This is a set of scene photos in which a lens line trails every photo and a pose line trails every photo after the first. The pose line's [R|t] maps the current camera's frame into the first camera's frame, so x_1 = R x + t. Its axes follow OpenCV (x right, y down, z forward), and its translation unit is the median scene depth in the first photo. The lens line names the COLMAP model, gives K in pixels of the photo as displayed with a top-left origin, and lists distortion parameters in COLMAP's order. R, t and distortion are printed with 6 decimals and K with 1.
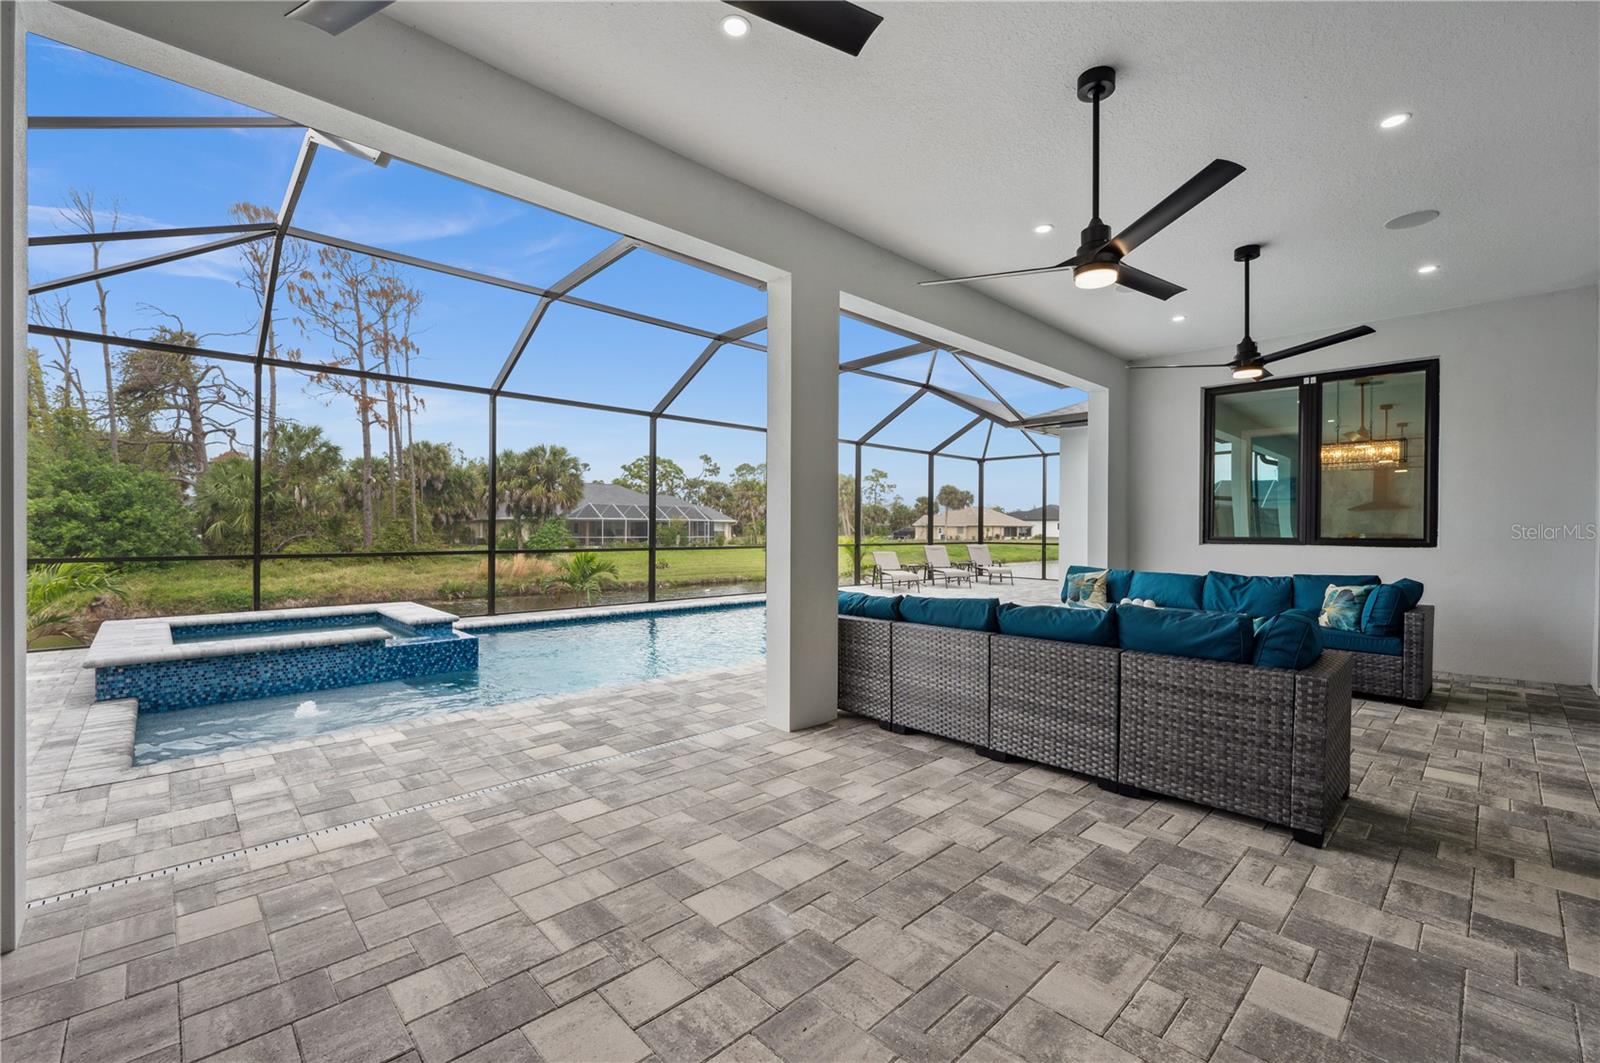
lens RADIAL K [[657.6, 0, 822.3], [0, 657.6, 536.2], [0, 0, 1]] dist [0.001425, -0.000507]
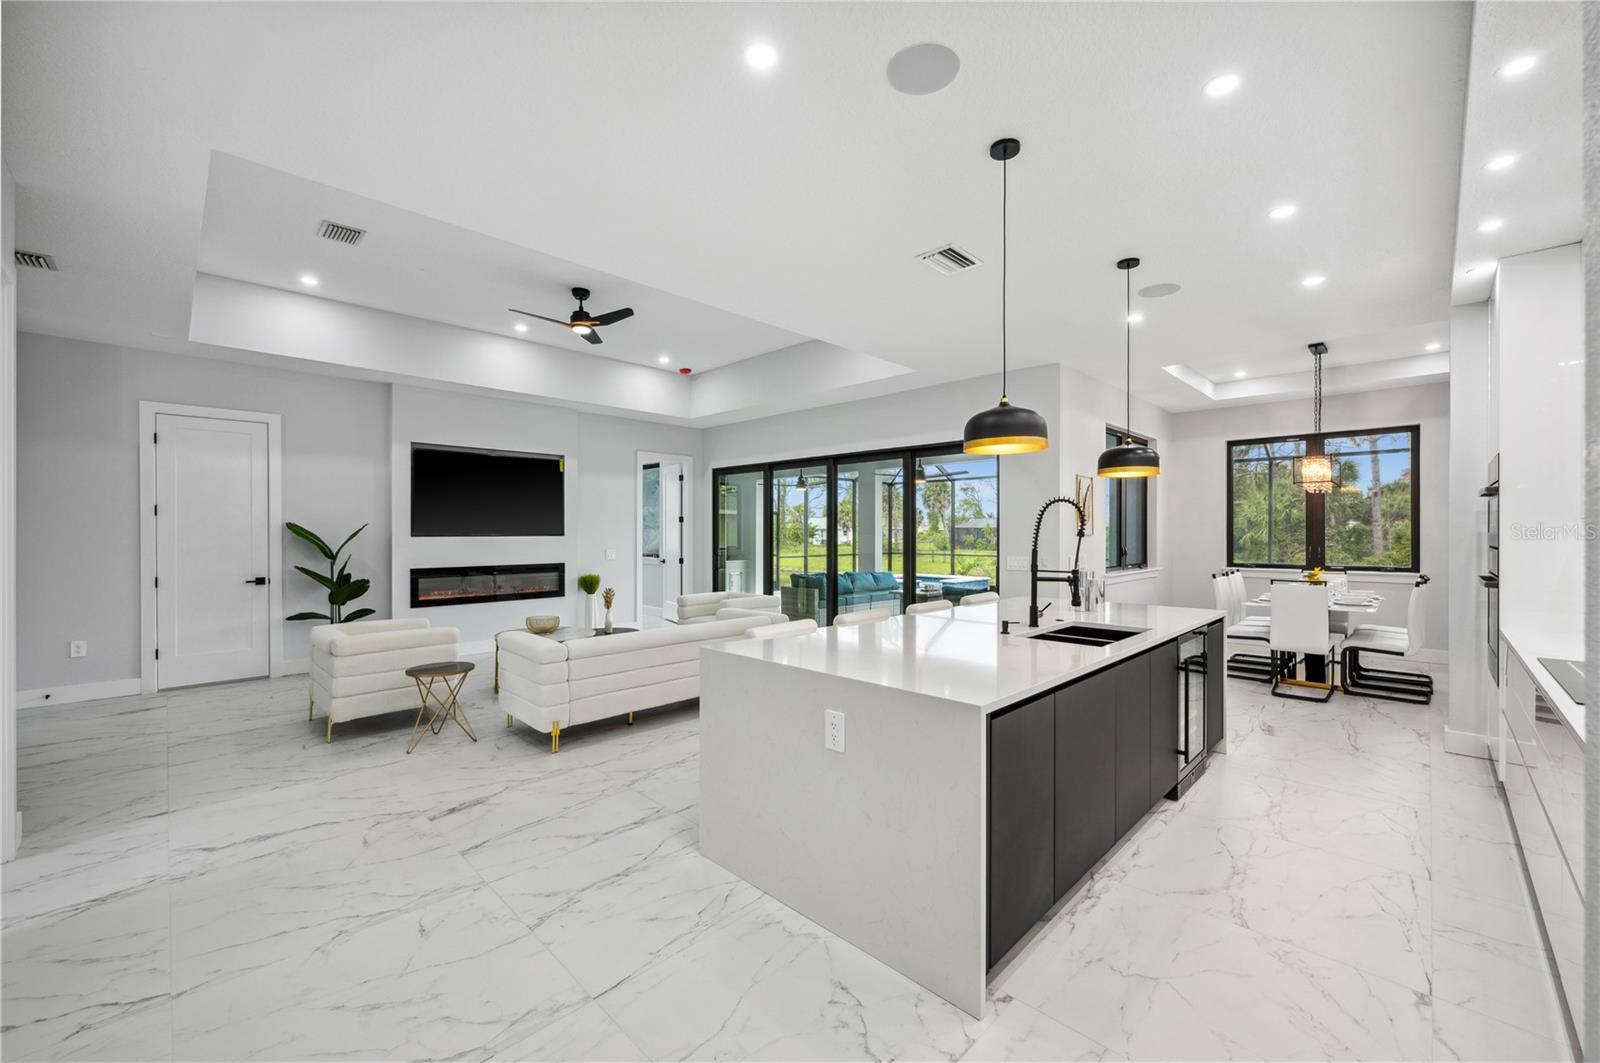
lens RADIAL K [[634.6, 0, 800.8], [0, 634.6, 531.1], [0, 0, 1]] dist [-0.000694, -0.000129]
pose [[0.009025, -0.005577, -0.999944, 0.371779], [-0.011195, 0.999921, -0.005678, -0.009758], [0.999897, 0.011245, 0.008962, 0.079522]]
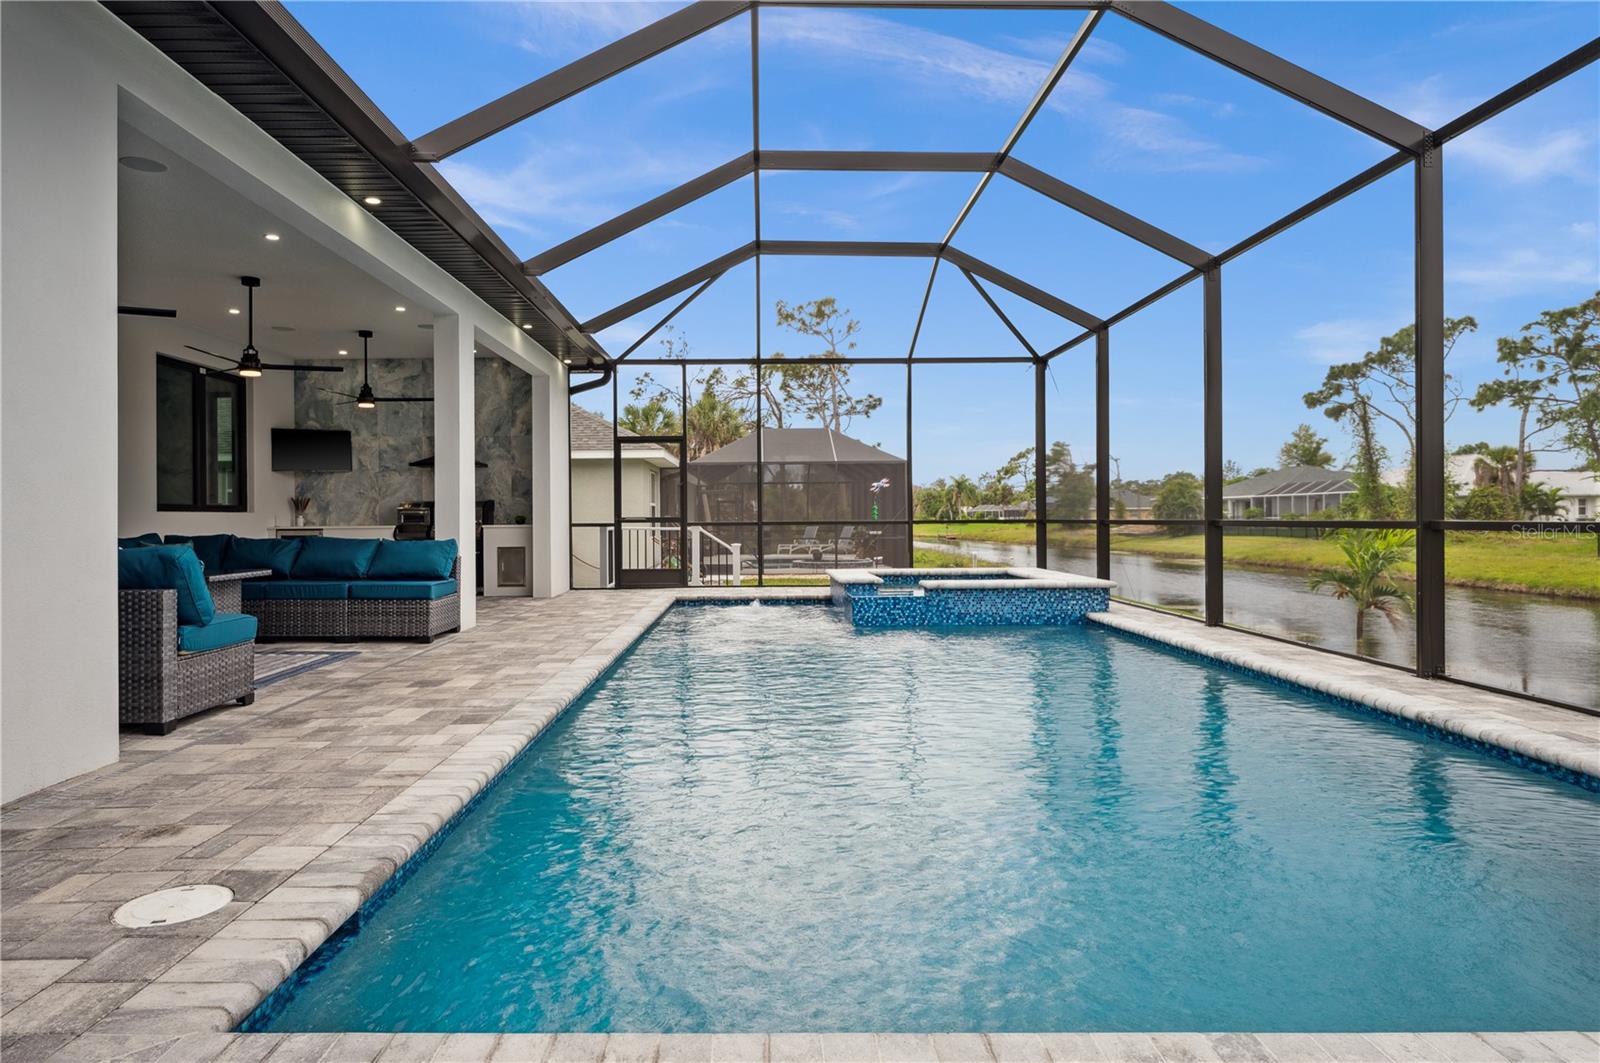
lens RADIAL K [[953.7, 0, 785.9], [0, 953.7, 522.4], [0, 0, 1]] dist [-0.007606, -0.001884]
pose [[-0.709559, 0.005581, -0.704624, 0.109723], [-0.001810, 0.999951, 0.009742, 0.004316], [0.704644, 0.008188, -0.709514, 0.377996]]
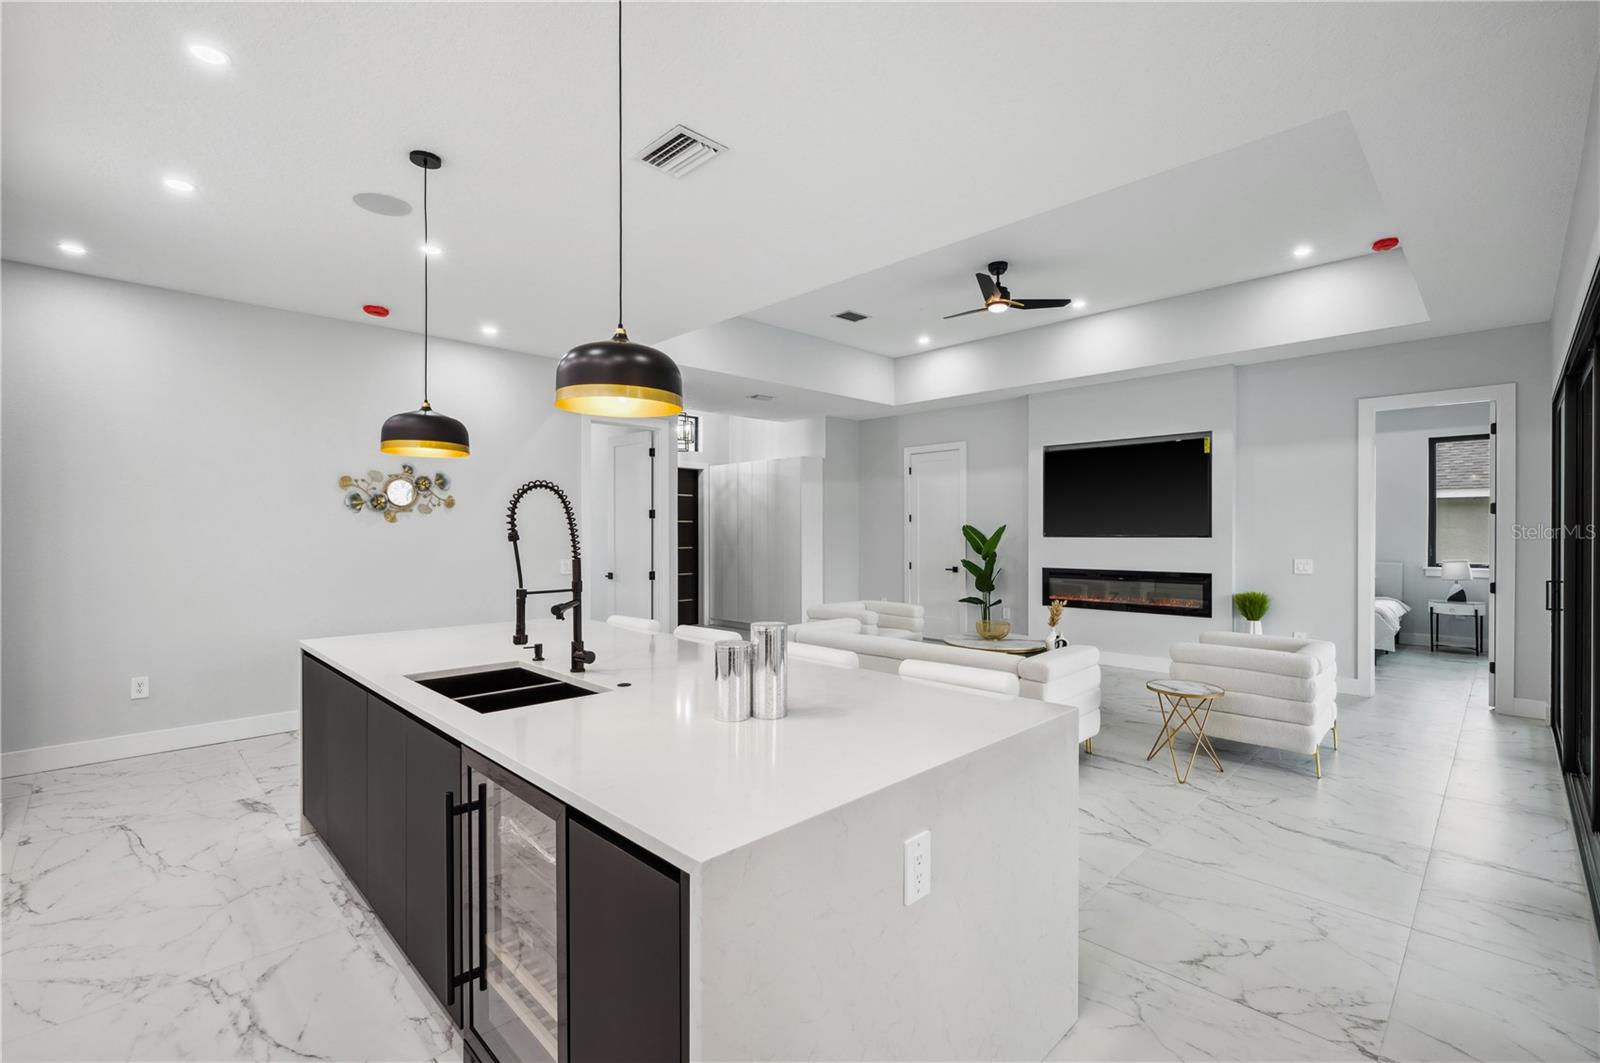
lens RADIAL K [[713.8, 0, 805.4], [0, 713.8, 531.1], [0, 0, 1]] dist [-0.000009, 0.000371]
pose [[-0.999991, -0.003965, 0.001218, 0.243391], [-0.003953, 0.999939, 0.010323, -0.011782], [-0.001259, 0.010318, -0.999946, 0.197880]]
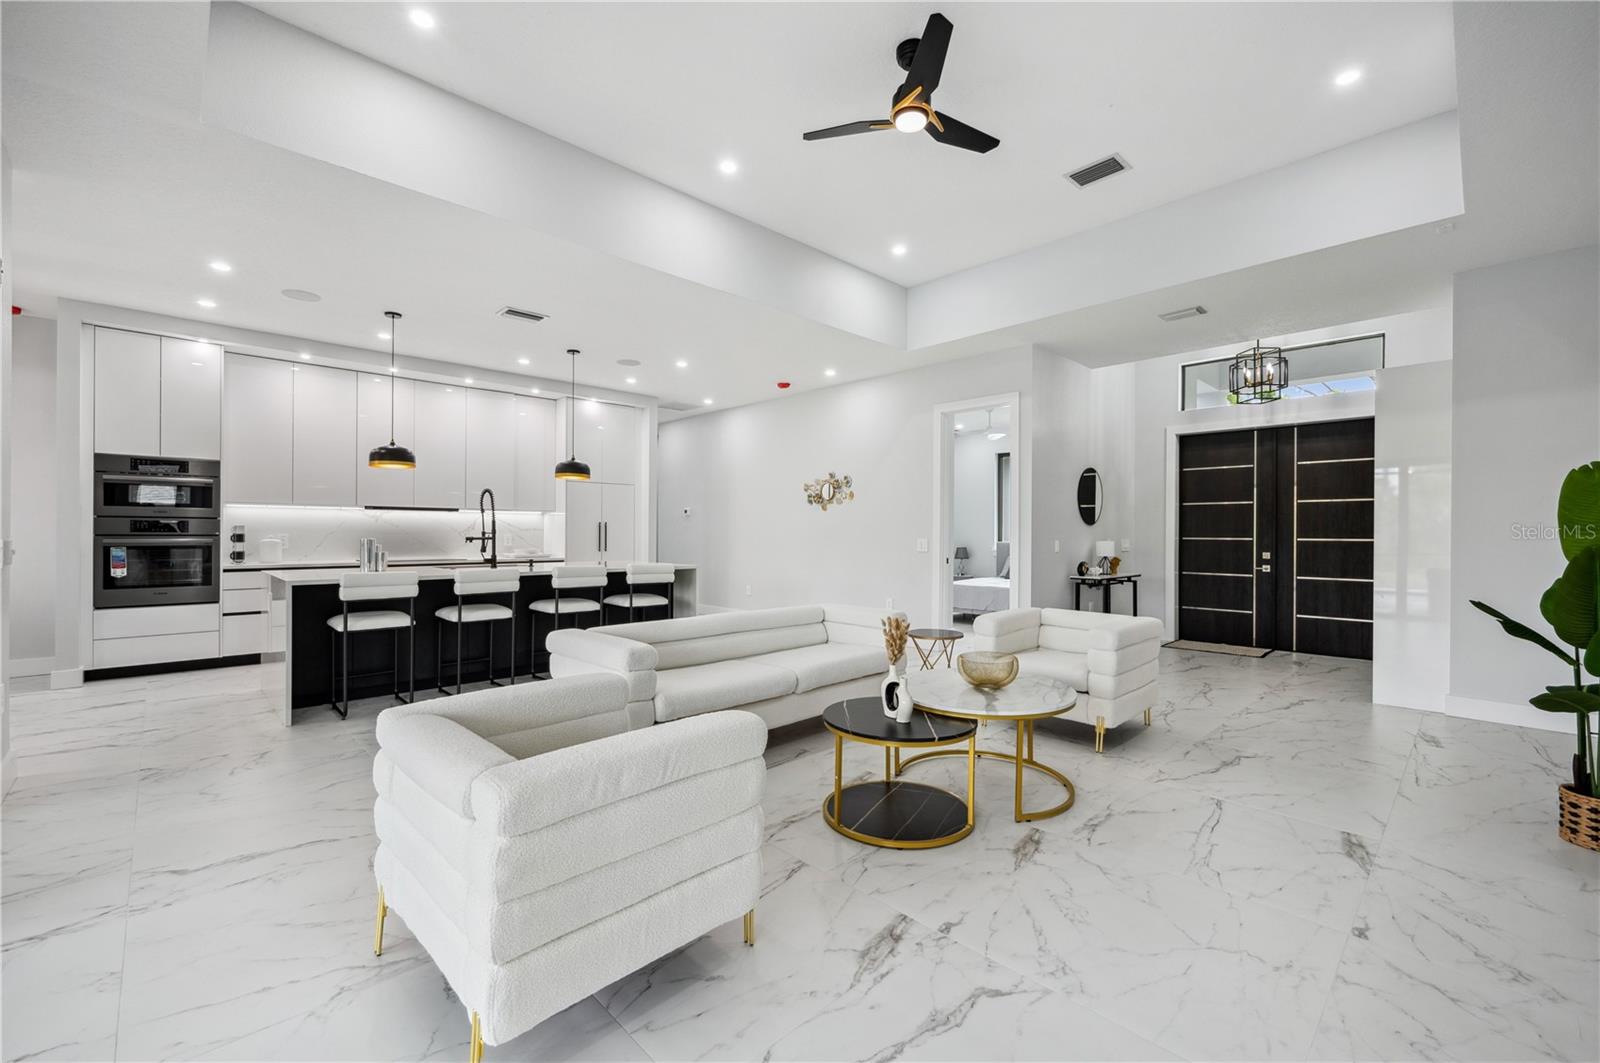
lens RADIAL K [[657.6, 0, 783.5], [0, 657.6, 523.7], [0, 0, 1]] dist [0.001425, -0.000507]
pose [[0.032472, 0.009572, 0.999427, 0.097059], [0.006475, 0.999931, -0.009787, -0.004644], [-0.999452, 0.006789, 0.032408, 0.036259]]
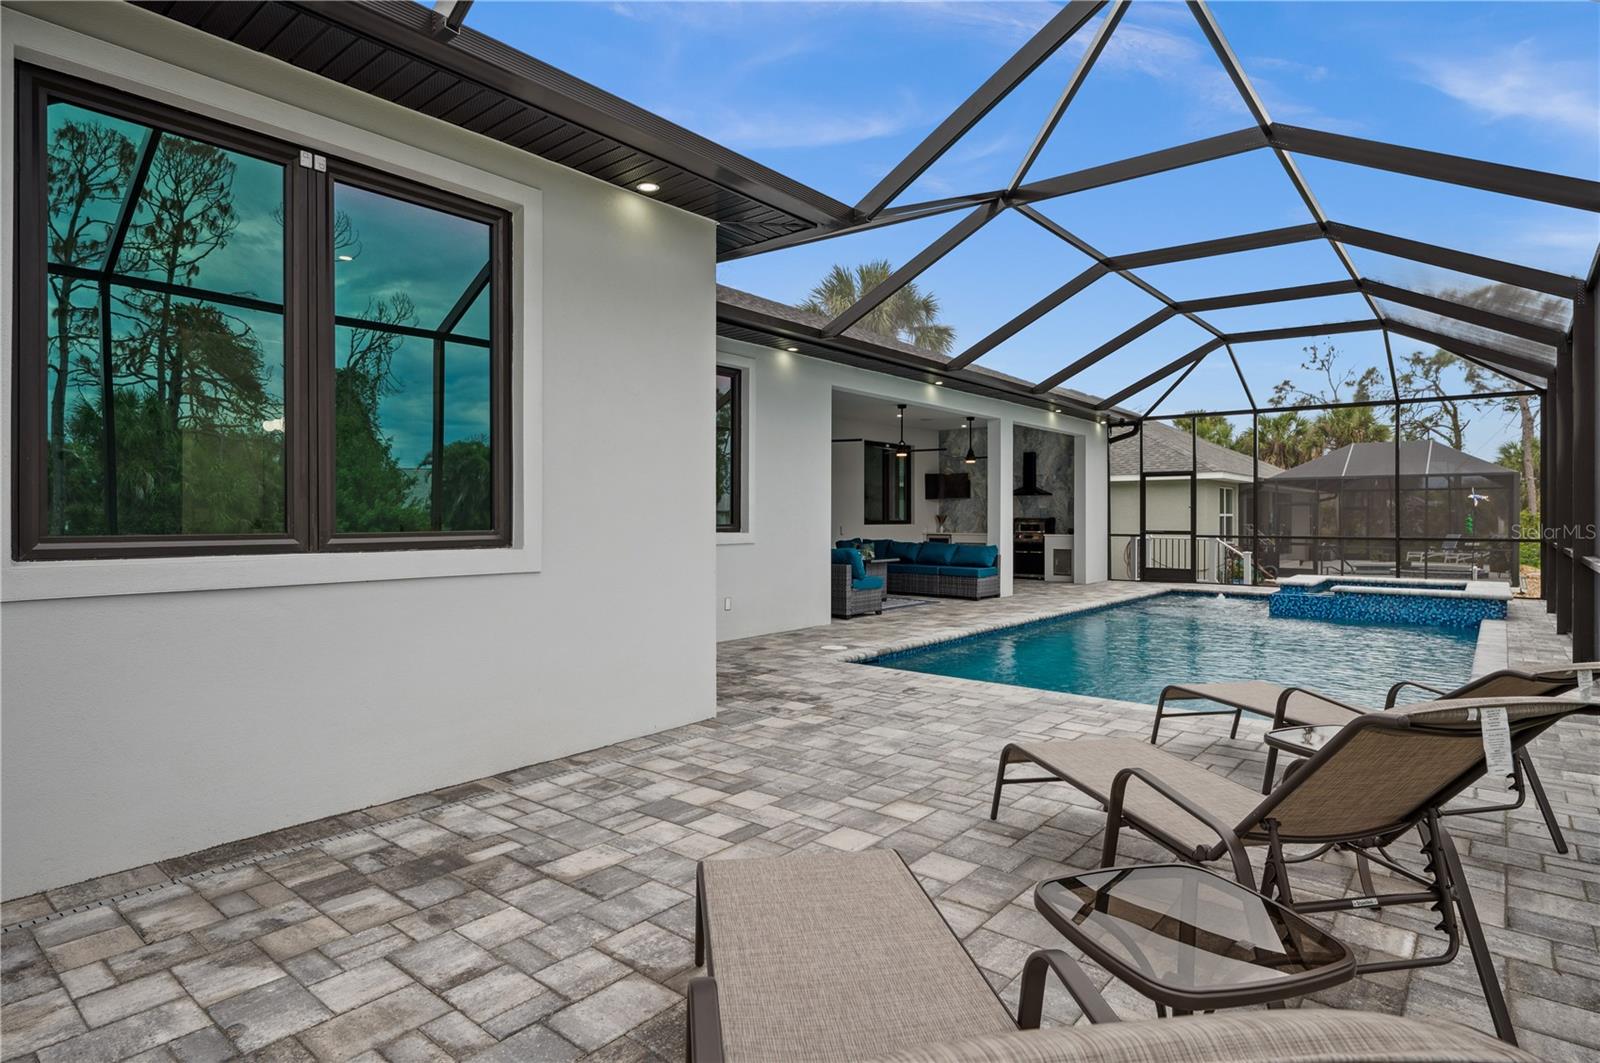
lens RADIAL K [[840.6, 0, 796.8], [0, 840.6, 523.4], [0, 0, 1]] dist [-0.000413, -0.000021]
pose [[-0.996242, -0.004816, -0.086475, 0.121990], [-0.006095, 0.999876, 0.014538, -0.003645], [0.086394, 0.015011, -0.996148, 0.516441]]
